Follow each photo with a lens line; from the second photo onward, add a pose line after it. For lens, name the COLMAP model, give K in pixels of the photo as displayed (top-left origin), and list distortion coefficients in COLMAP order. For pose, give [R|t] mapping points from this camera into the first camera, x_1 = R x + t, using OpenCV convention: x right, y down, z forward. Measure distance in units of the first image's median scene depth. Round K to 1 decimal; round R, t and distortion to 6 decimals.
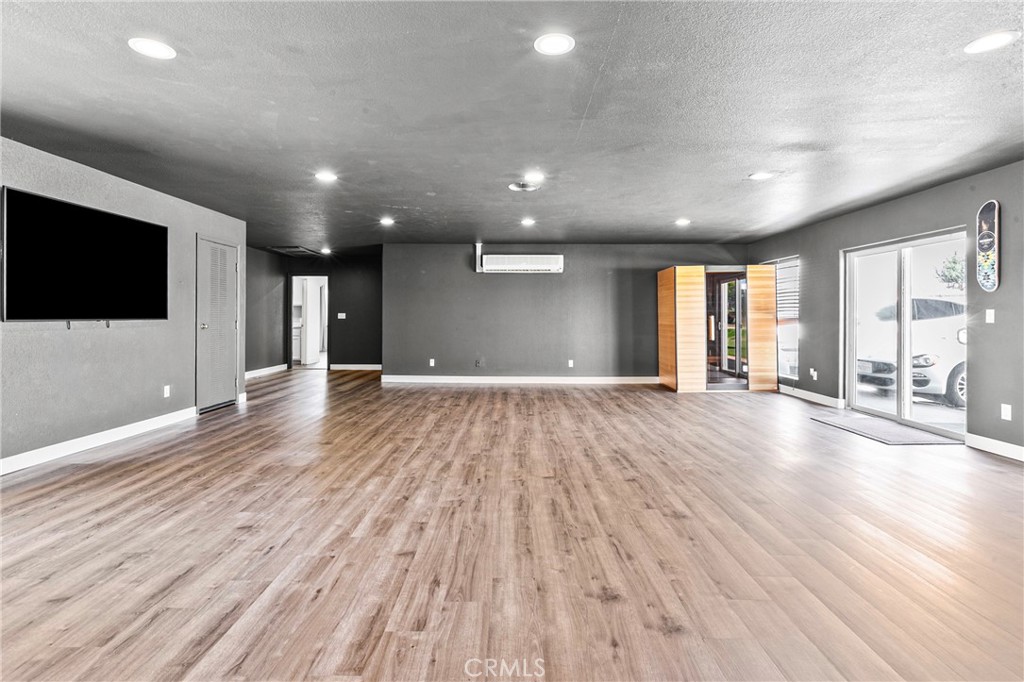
lens RADIAL K [[502.0, 0, 512.3], [0, 502.0, 317.0], [0, 0, 1]] dist [0.001149, -0.000009]
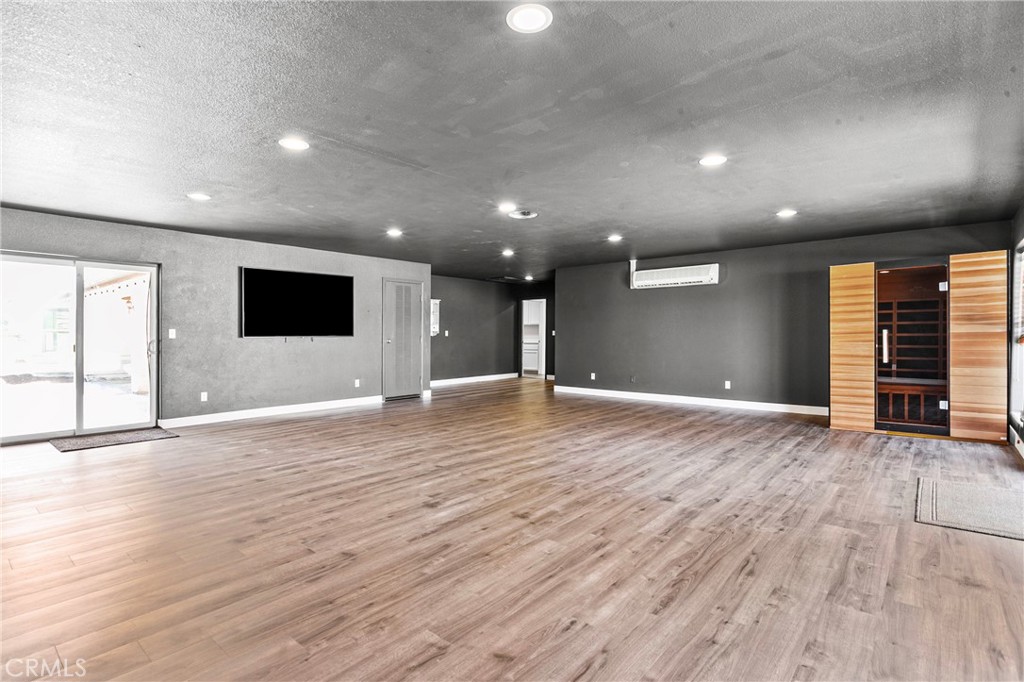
lens RADIAL K [[502.0, 0, 512.3], [0, 502.0, 317.0], [0, 0, 1]] dist [0.001149, -0.000009]
pose [[0.765687, -0.026916, -0.642650, 0.556818], [0.006289, 0.999390, -0.034364, 0.001679], [0.643183, 0.022270, 0.765388, 0.101720]]
